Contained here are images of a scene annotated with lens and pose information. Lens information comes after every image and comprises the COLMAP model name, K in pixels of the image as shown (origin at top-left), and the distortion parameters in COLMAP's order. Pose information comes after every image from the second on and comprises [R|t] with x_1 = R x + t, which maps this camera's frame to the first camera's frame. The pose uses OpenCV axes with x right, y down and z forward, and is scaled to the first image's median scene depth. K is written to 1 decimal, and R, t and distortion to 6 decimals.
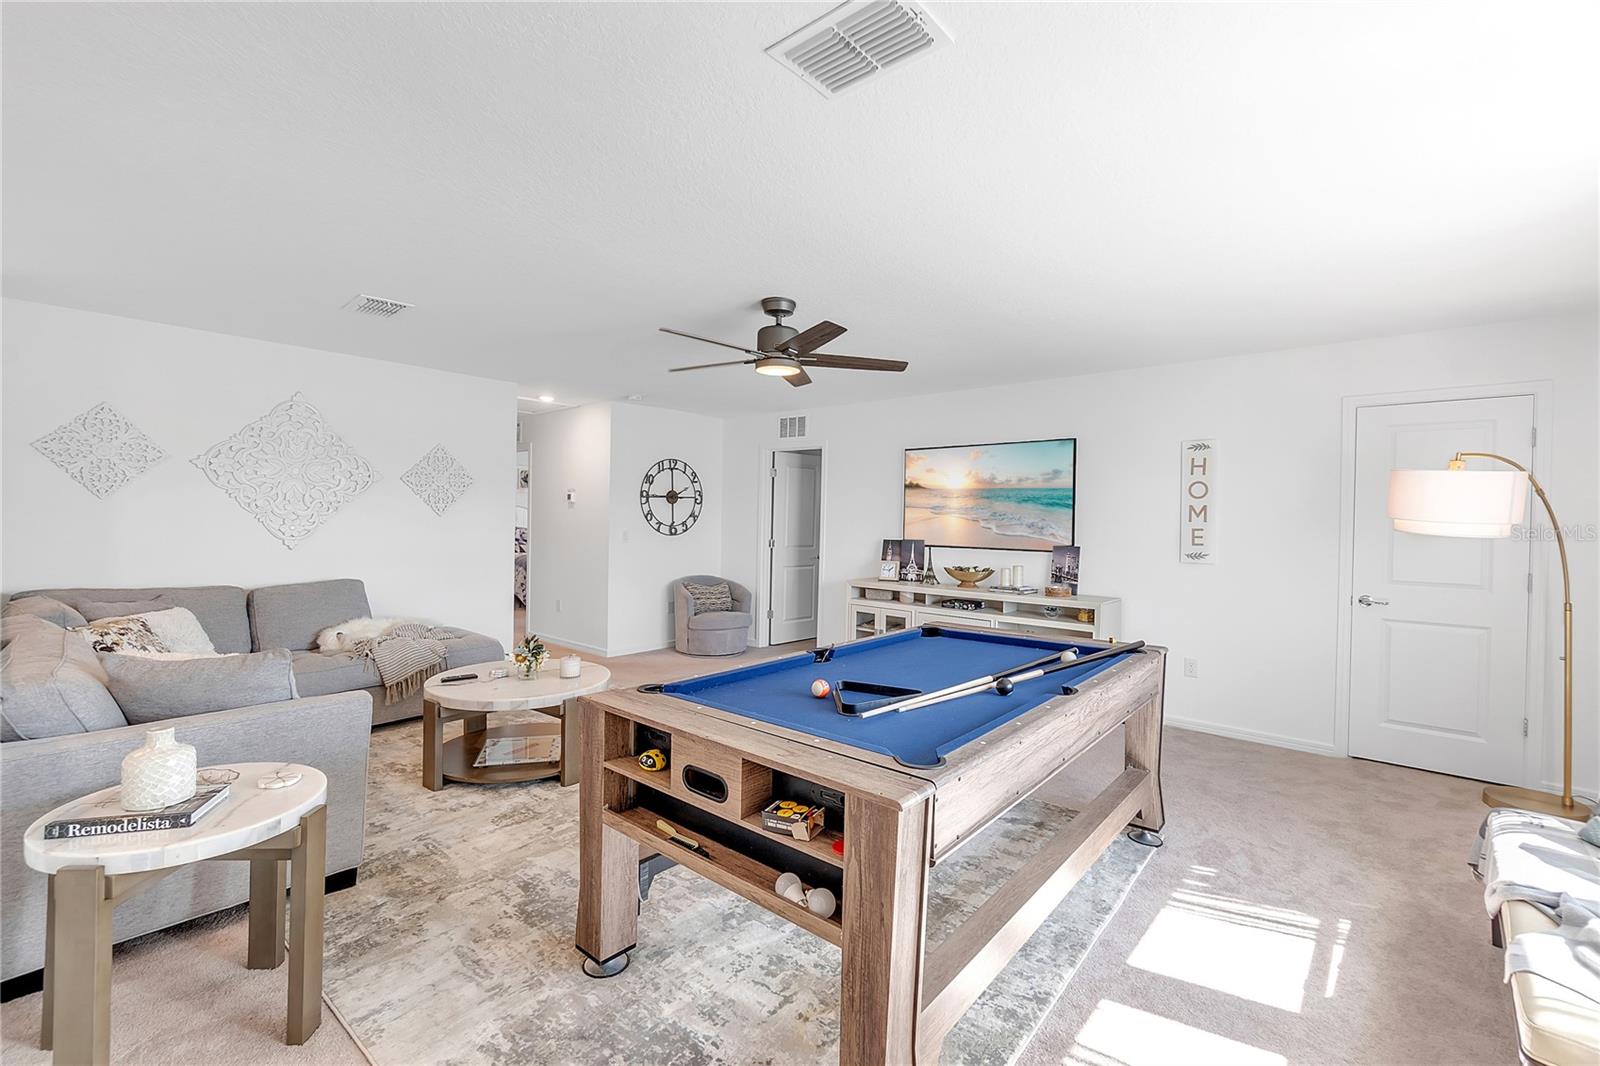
lens RADIAL K [[694.7, 0, 806.9], [0, 694.7, 519.3], [0, 0, 1]] dist [-0.004757, 0.000170]
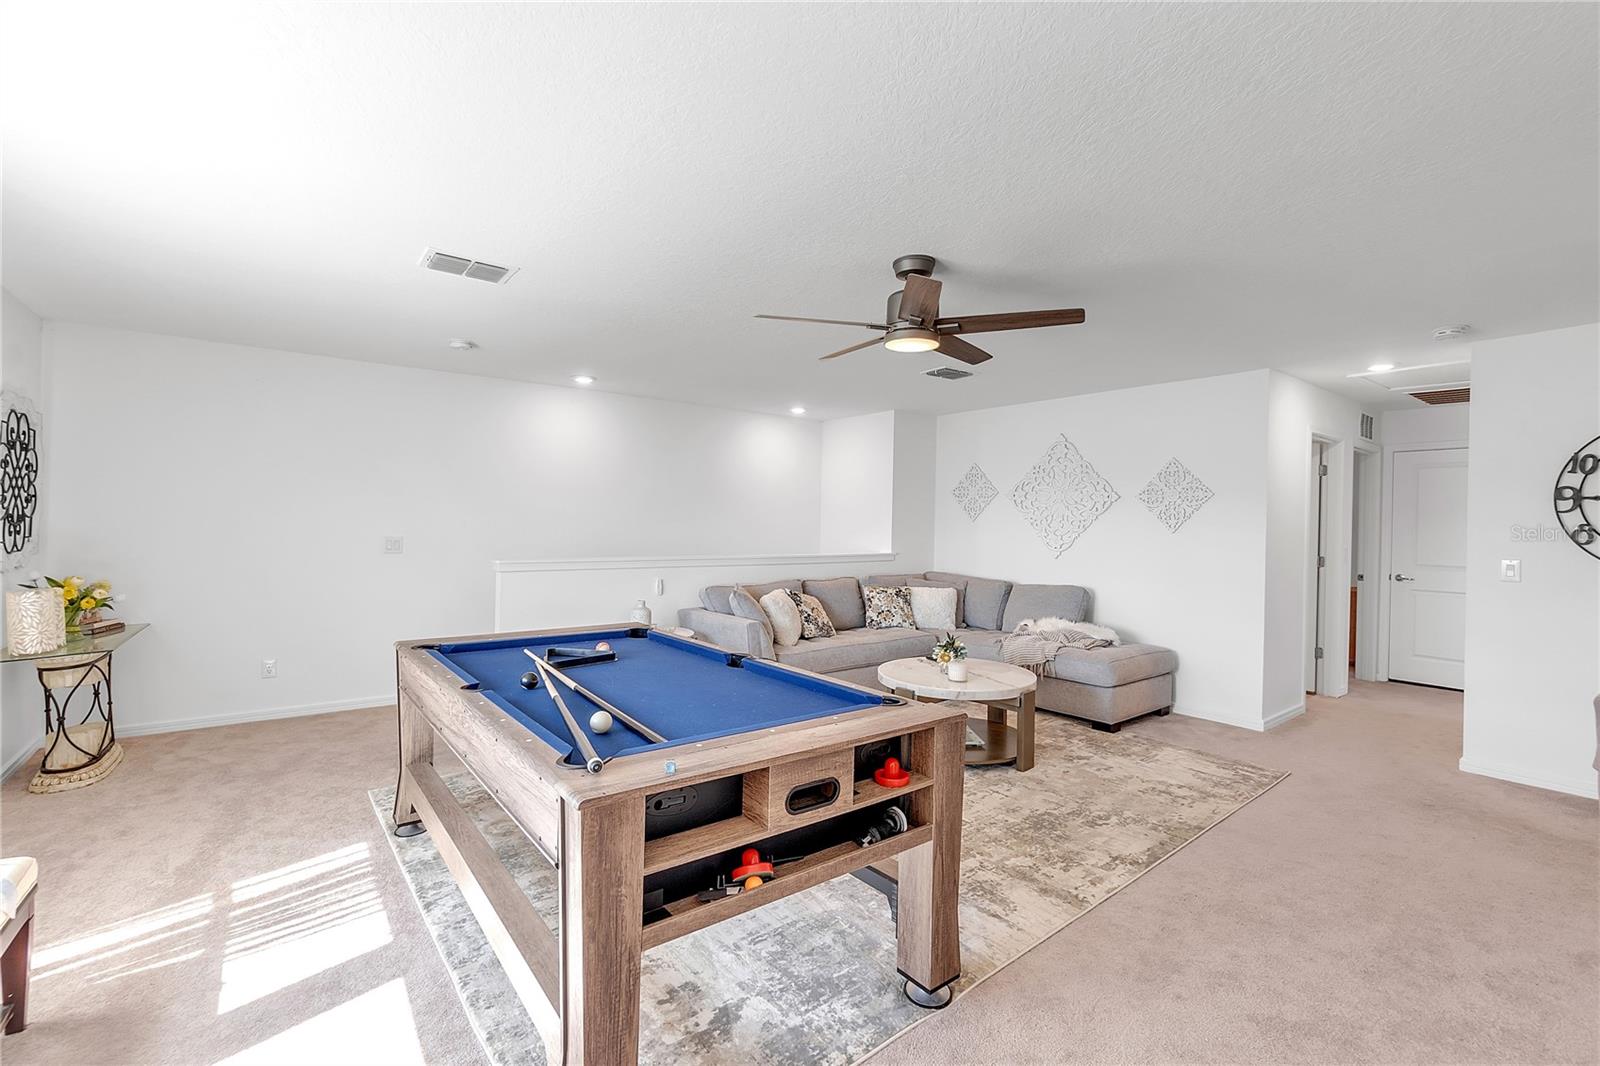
lens RADIAL K [[705.2, 0, 803.4], [0, 705.2, 522.3], [0, 0, 1]] dist [-0.000700, 0.000088]
pose [[-0.212658, -0.023132, -0.976853, 0.664331], [-0.020770, 0.999601, -0.019150, 0.012471], [0.976906, 0.016217, -0.213054, 0.881749]]
